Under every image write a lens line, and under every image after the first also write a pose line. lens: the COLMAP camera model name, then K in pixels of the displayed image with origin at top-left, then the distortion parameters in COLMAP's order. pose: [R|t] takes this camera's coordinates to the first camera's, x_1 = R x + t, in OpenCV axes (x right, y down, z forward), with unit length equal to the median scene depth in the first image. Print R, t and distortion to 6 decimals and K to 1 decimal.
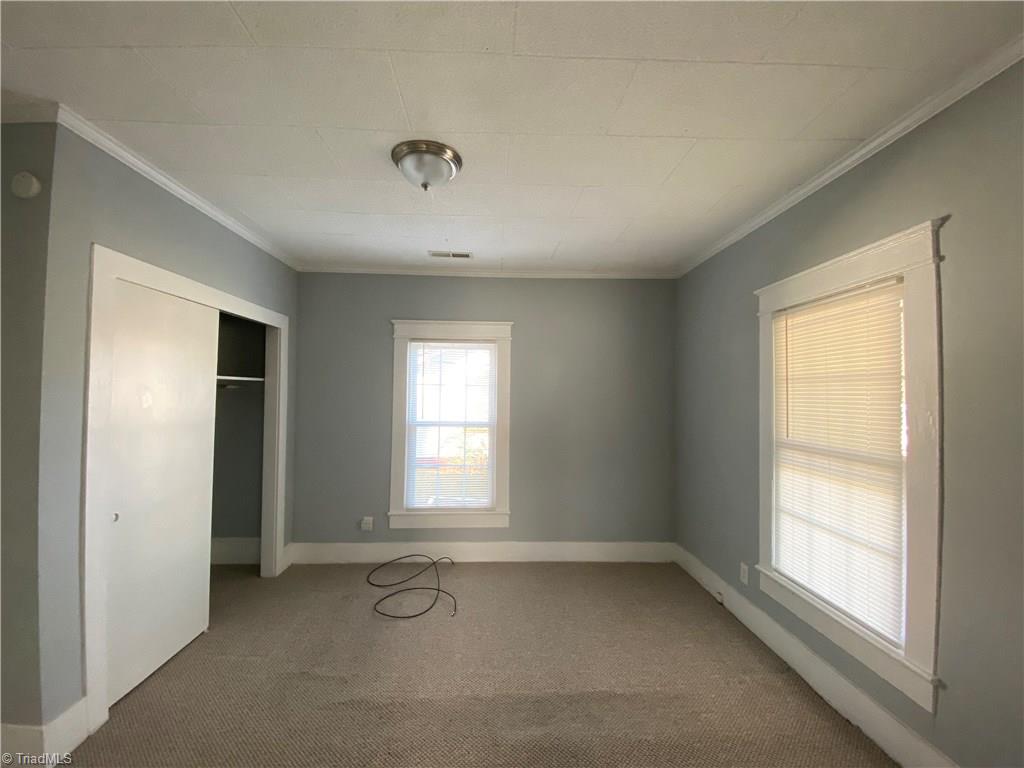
lens RADIAL K [[420.4, 0, 506.7], [0, 420.4, 383.5], [0, 0, 1]] dist [0.058382, -0.035938]
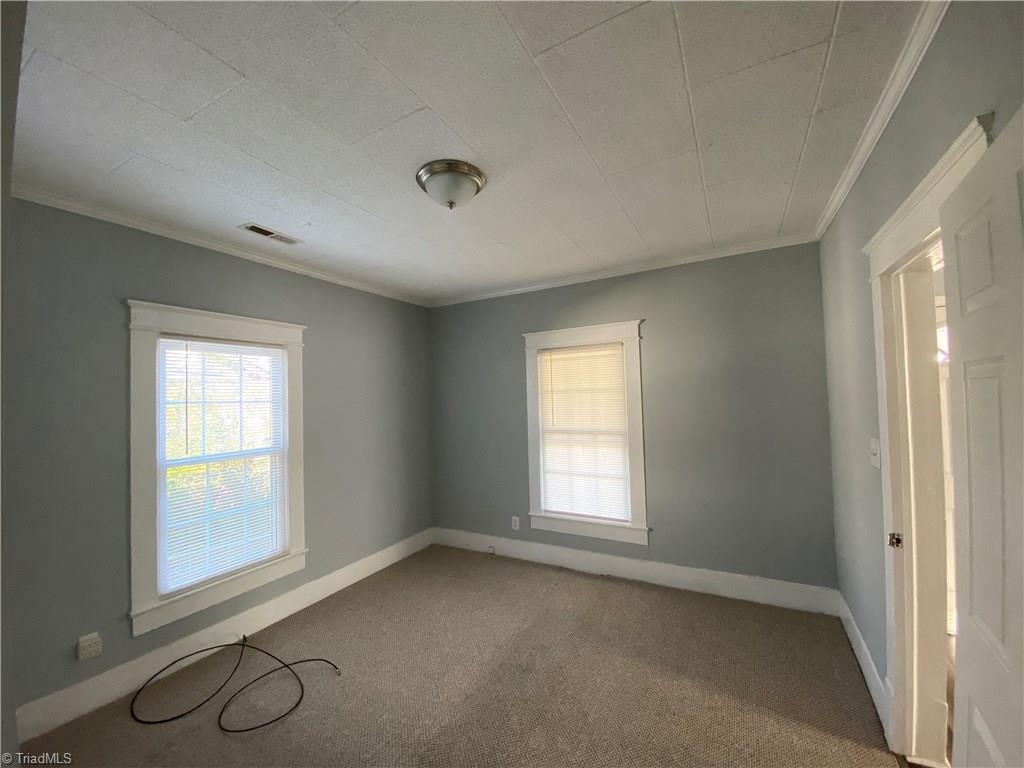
lens RADIAL K [[420.4, 0, 506.7], [0, 420.4, 383.5], [0, 0, 1]] dist [0.058382, -0.035938]
pose [[0.509914, 0.004118, 0.860216, -0.714469], [0.009498, 0.999901, -0.010416, -0.021659], [-0.860173, 0.013481, 0.509824, 0.278452]]
